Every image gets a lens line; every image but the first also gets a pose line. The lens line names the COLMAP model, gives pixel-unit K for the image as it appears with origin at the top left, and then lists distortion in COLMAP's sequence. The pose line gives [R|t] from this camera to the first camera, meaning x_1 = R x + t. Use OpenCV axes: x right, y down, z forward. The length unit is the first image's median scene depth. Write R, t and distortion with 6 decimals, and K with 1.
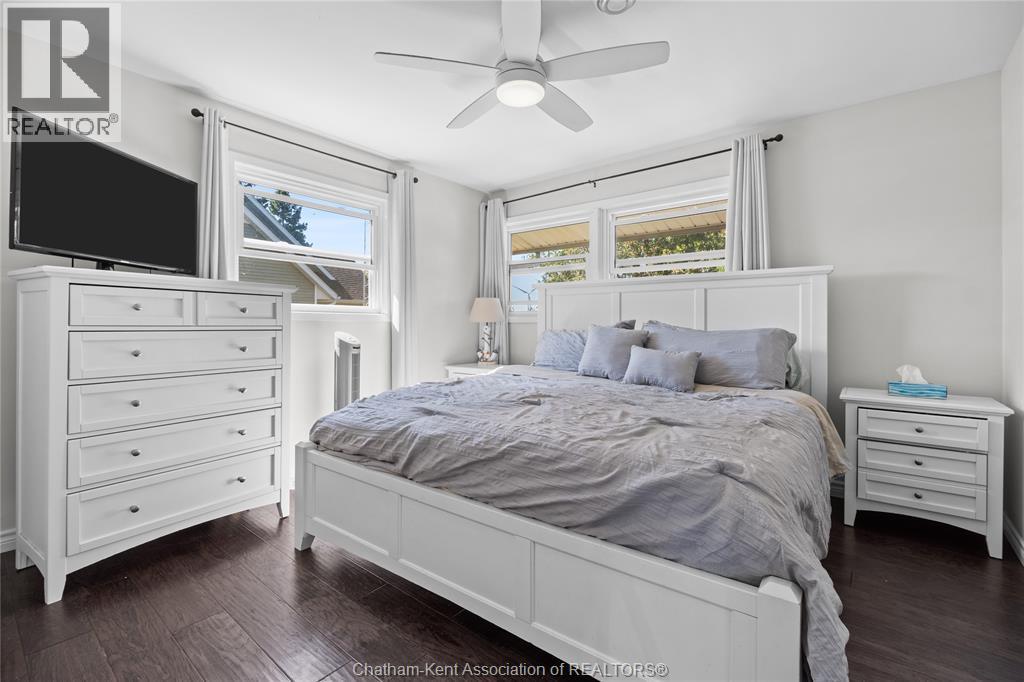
lens RADIAL K [[450.7, 0, 509.2], [0, 450.7, 335.4], [0, 0, 1]] dist [-0.001322, -0.000296]
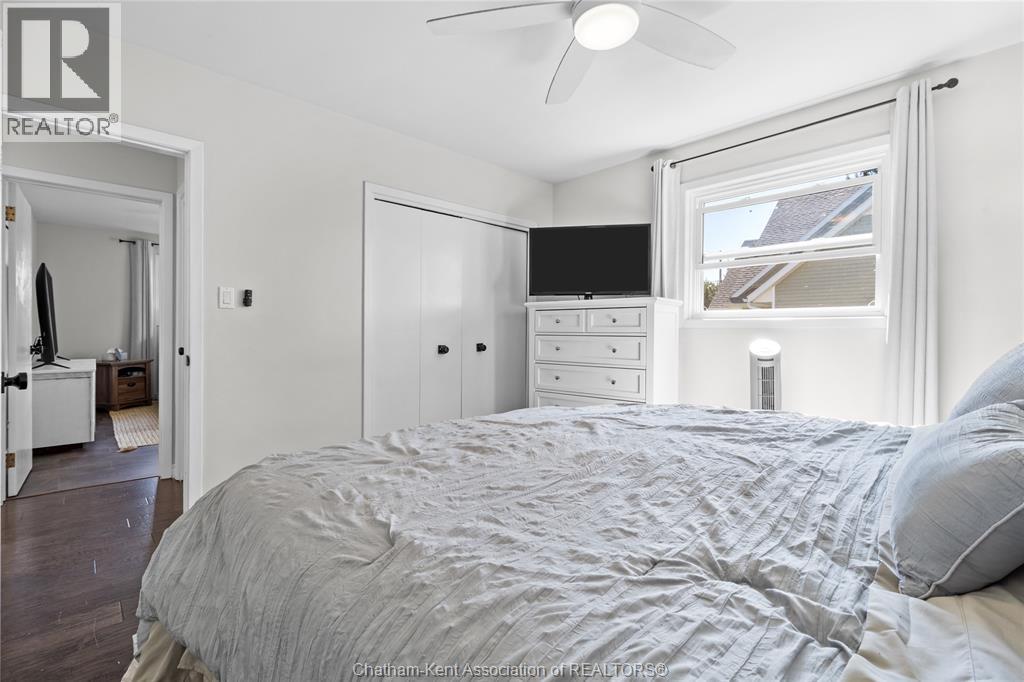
lens RADIAL K [[450.7, 0, 509.2], [0, 450.7, 335.4], [0, 0, 1]] dist [-0.001322, -0.000296]
pose [[-0.141587, 0.000021, -0.989926, 0.742168], [-0.026309, 0.999647, 0.003784, -0.009960], [0.989576, 0.026580, -0.141536, 0.880481]]
